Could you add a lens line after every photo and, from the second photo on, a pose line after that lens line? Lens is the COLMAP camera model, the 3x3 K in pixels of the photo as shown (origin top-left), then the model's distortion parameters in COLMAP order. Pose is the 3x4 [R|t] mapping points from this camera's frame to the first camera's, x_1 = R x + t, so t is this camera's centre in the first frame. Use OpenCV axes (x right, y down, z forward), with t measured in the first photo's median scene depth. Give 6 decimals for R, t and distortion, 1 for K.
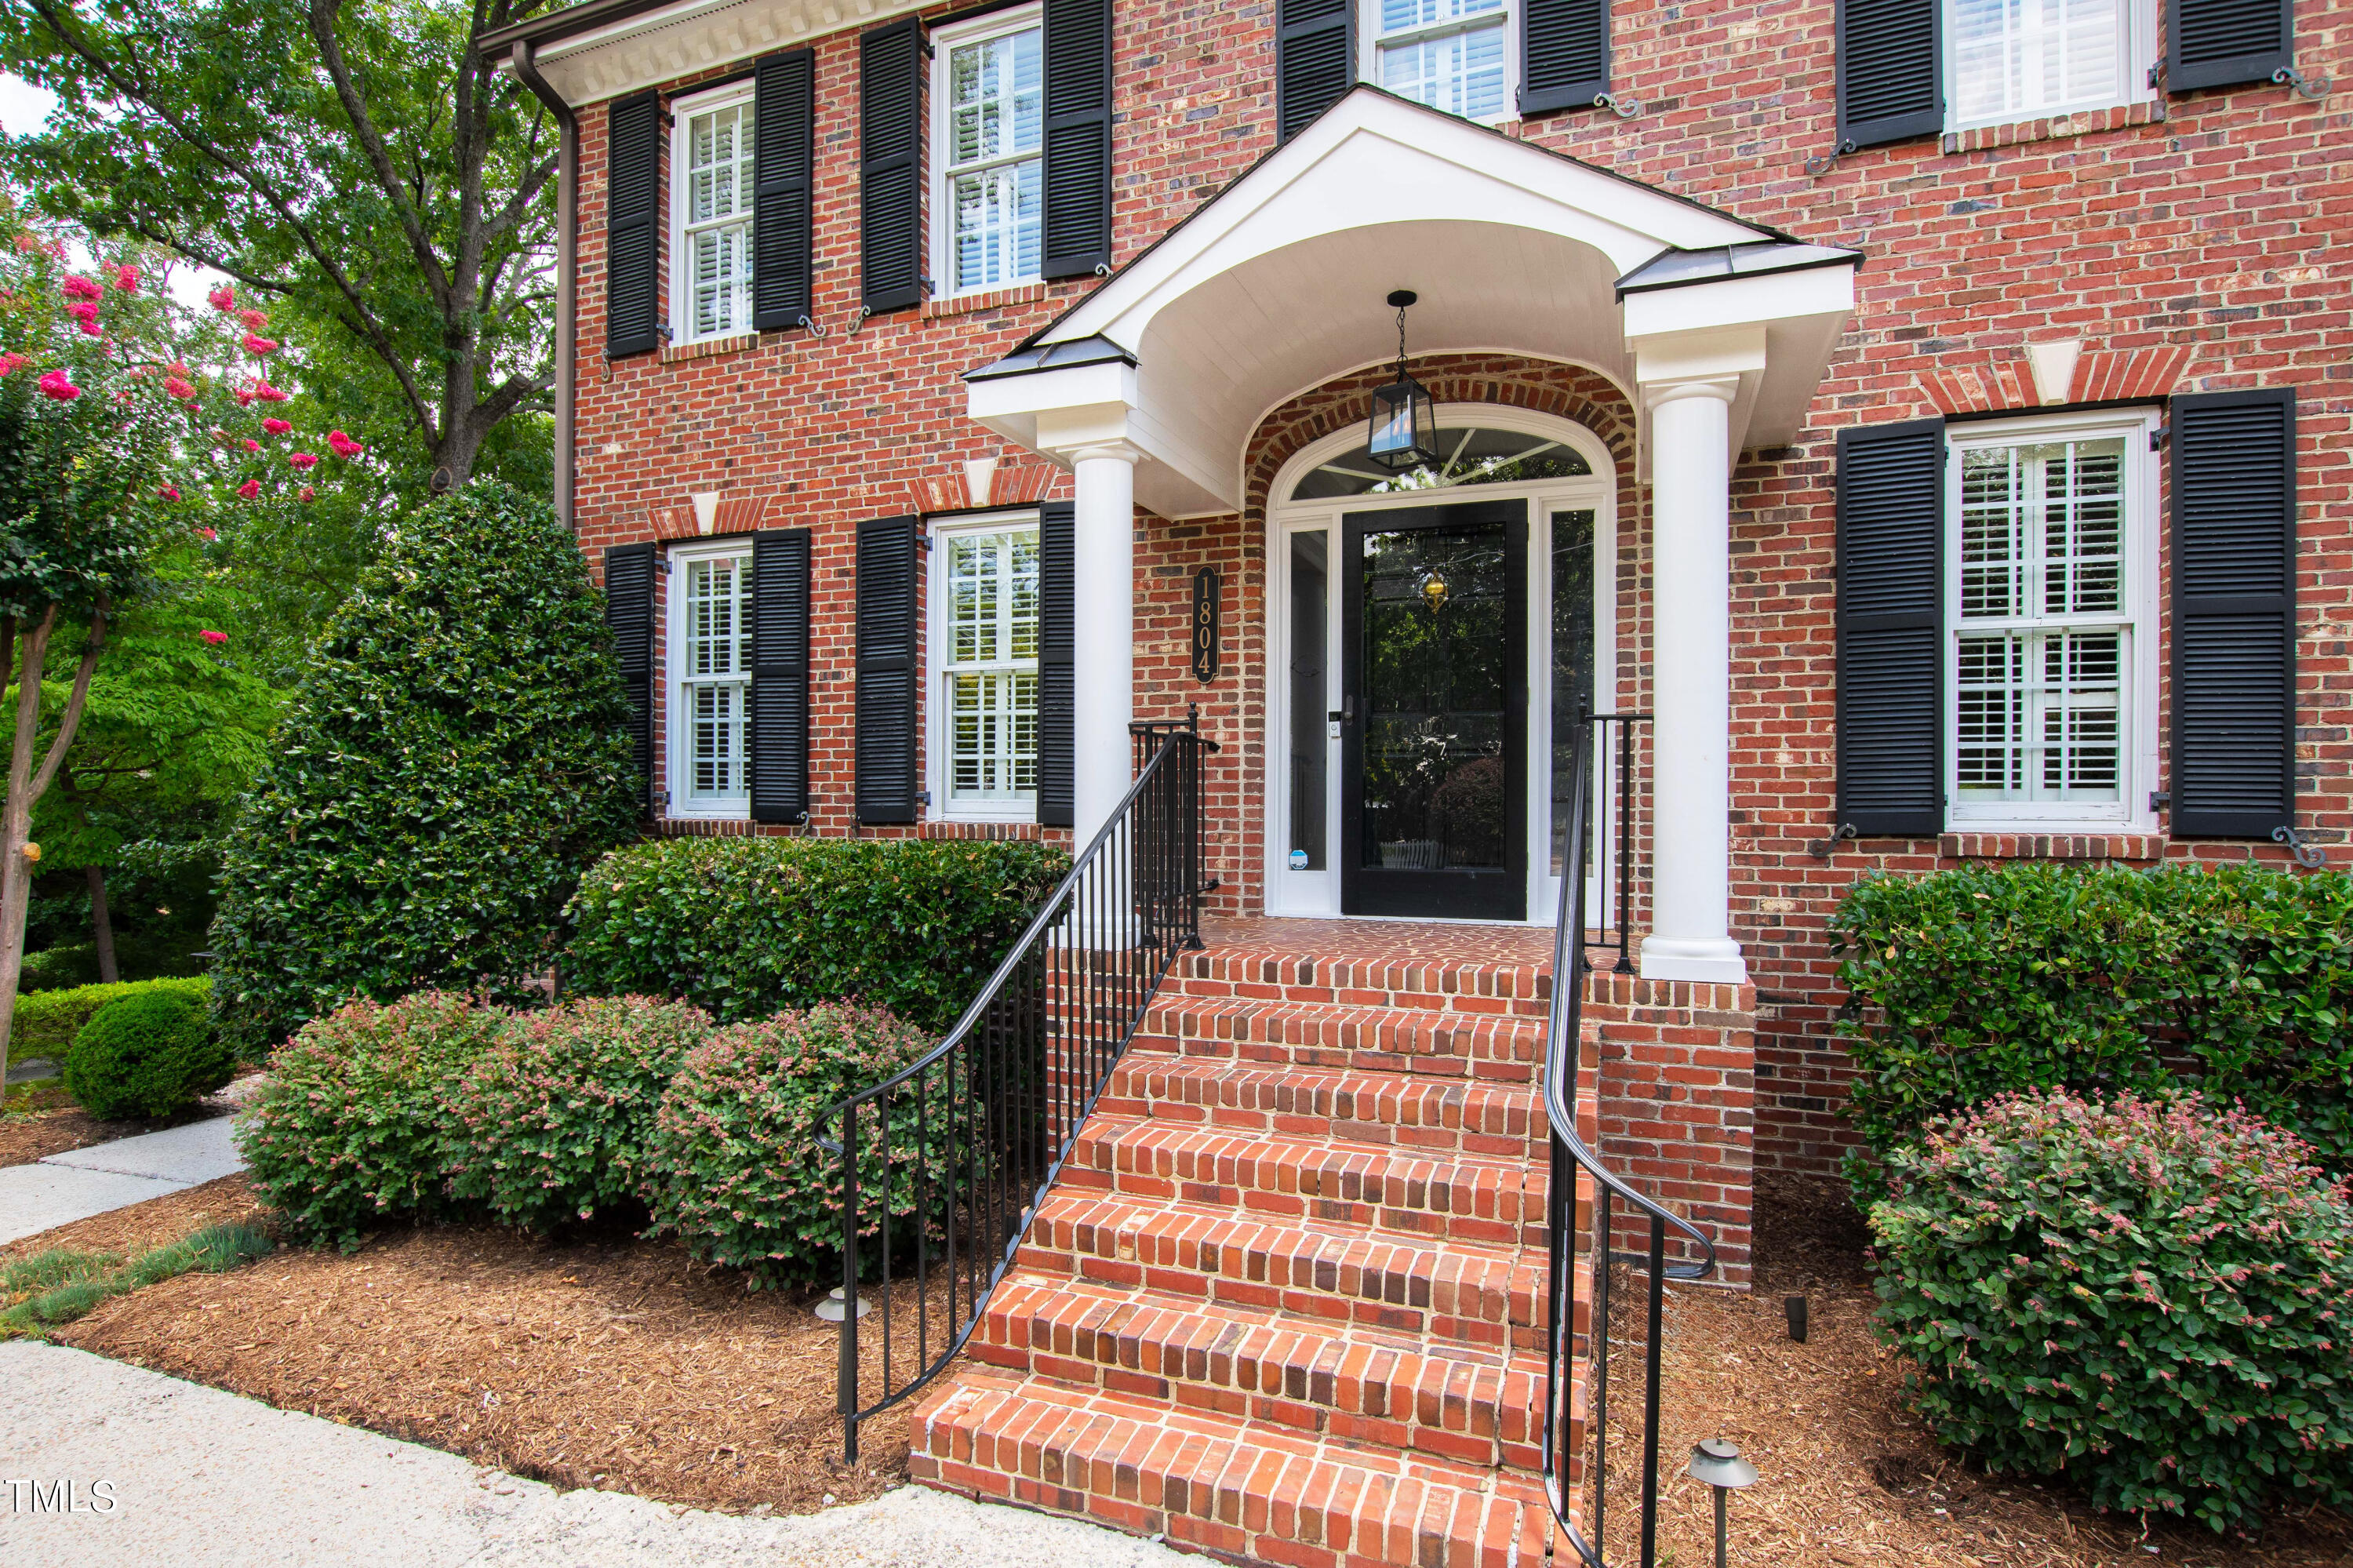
lens RADIAL K [[1726.9, 0, 1176.5], [0, 1726.9, 784.0], [0, 0, 1]] dist [-0.006036, -0.001770]
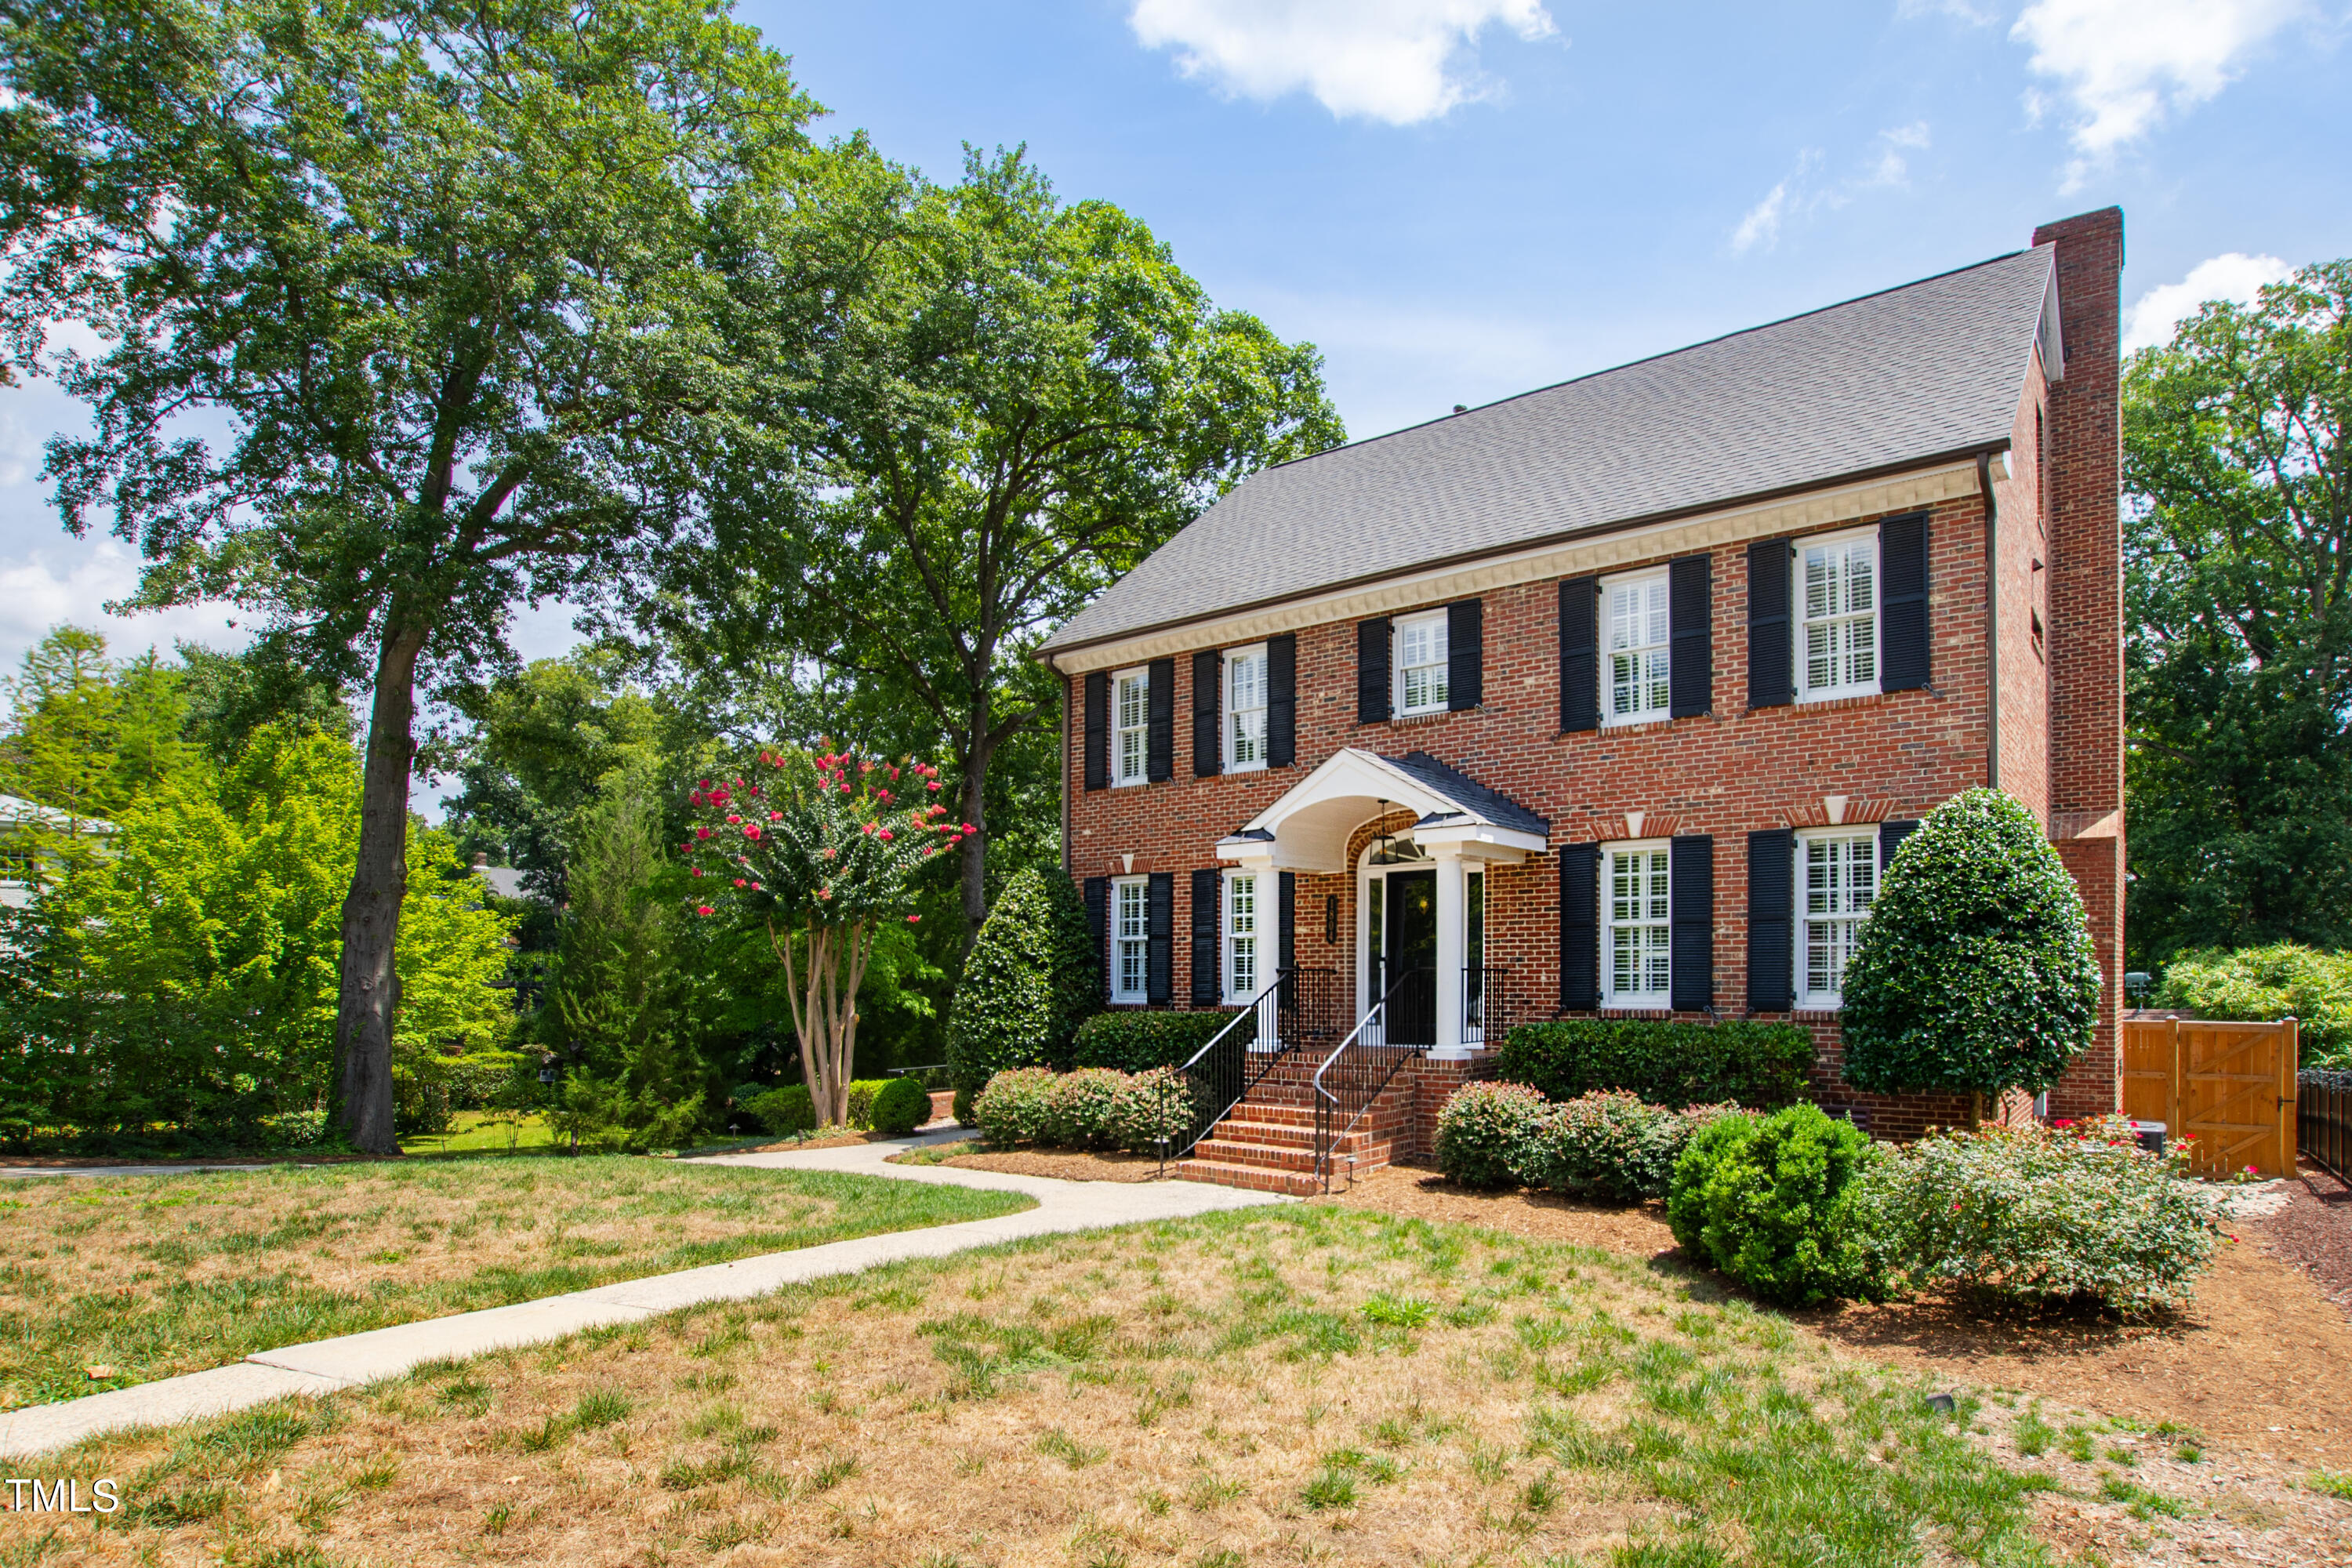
lens RADIAL K [[1065.0, 0, 1166.3], [0, 1065.0, 805.3], [0, 0, 1]] dist [-0.024745, 0.000670]
pose [[0.973001, -0.045225, -0.226325, 0.129800], [0.008480, 0.986957, -0.160763, -0.014312], [0.230643, 0.154503, 0.960694, -0.462485]]
